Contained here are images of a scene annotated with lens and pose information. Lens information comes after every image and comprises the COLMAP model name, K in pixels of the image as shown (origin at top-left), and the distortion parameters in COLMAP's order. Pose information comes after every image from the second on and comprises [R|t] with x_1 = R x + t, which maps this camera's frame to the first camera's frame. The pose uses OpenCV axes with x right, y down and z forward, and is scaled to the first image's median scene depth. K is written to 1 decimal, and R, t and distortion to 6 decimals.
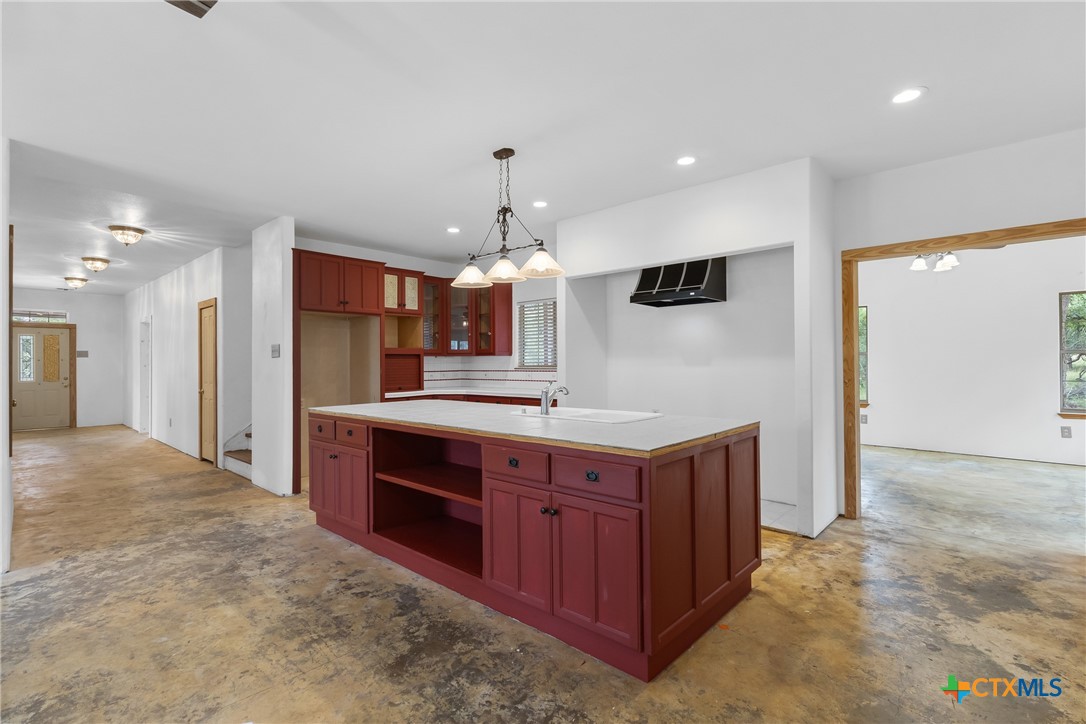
lens RADIAL K [[507.1, 0, 543.0], [0, 507.1, 362.0], [0, 0, 1]] dist [0.001829, 0.000368]
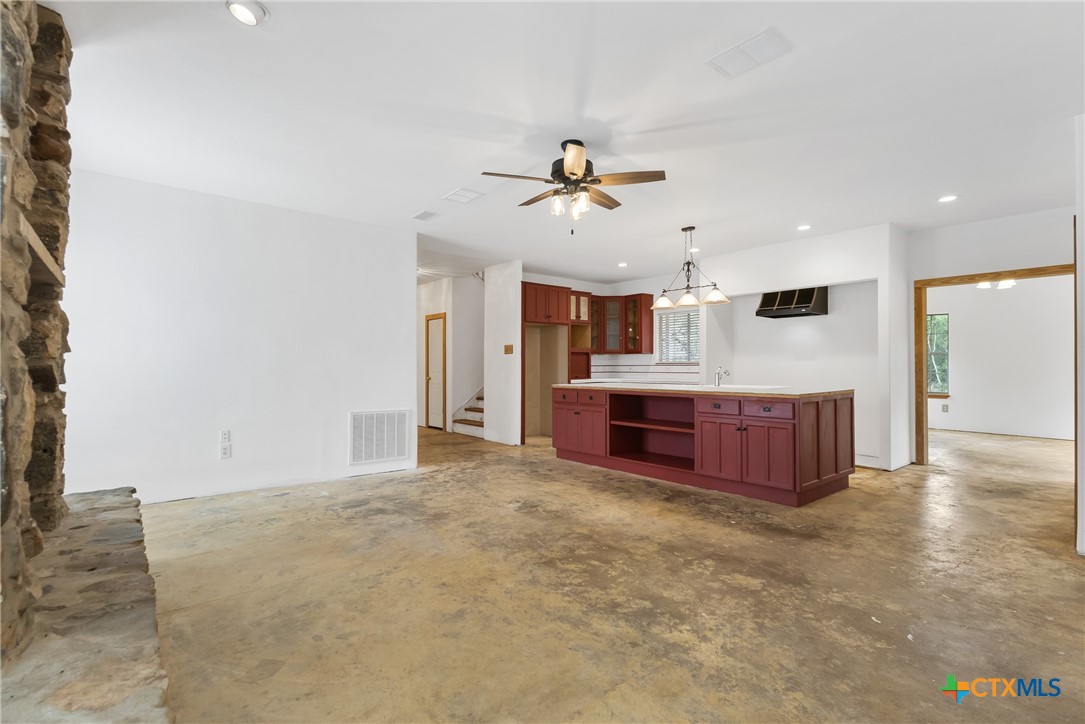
lens RADIAL K [[511.5, 0, 550.2], [0, 511.5, 362.2], [0, 0, 1]] dist [0.003802, 0.001155]
pose [[0.992116, 0.005191, -0.125215, -0.280685], [-0.005793, 0.999973, -0.004450, 0.028154], [0.125189, 0.005140, 0.992120, -0.632152]]
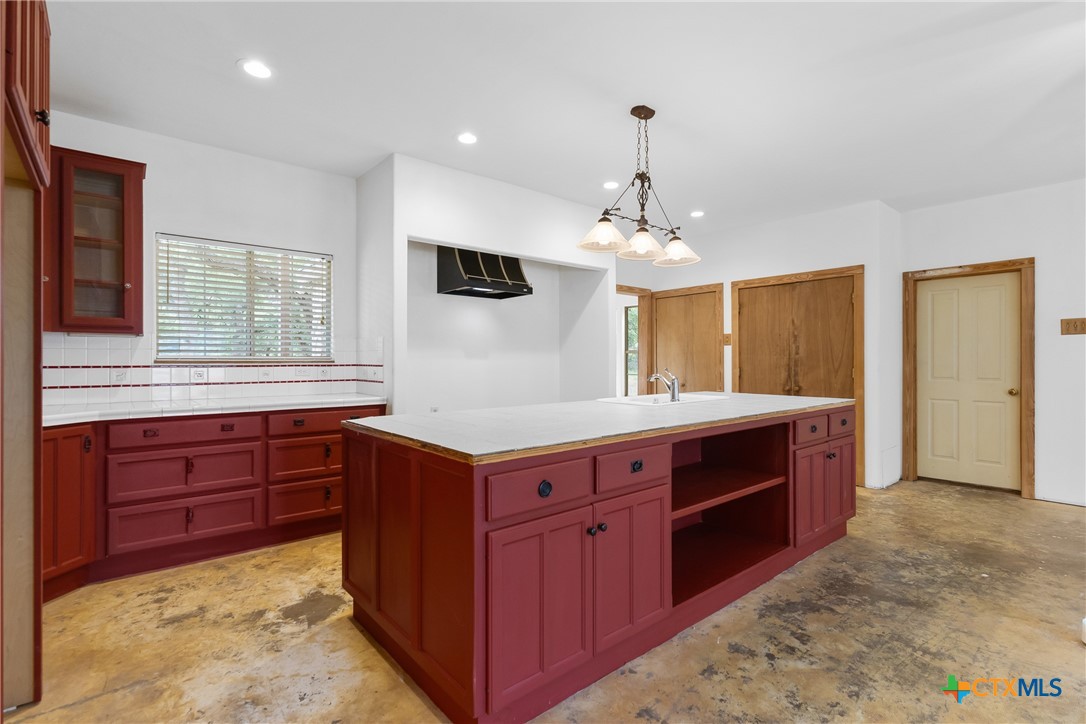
lens RADIAL K [[507.1, 0, 543.0], [0, 507.1, 362.0], [0, 0, 1]] dist [0.001829, 0.000368]
pose [[0.129425, 0.004453, 0.991579, -0.876005], [-0.002357, 0.999988, -0.004183, 0.024886], [-0.991586, -0.001796, 0.129434, 0.952249]]
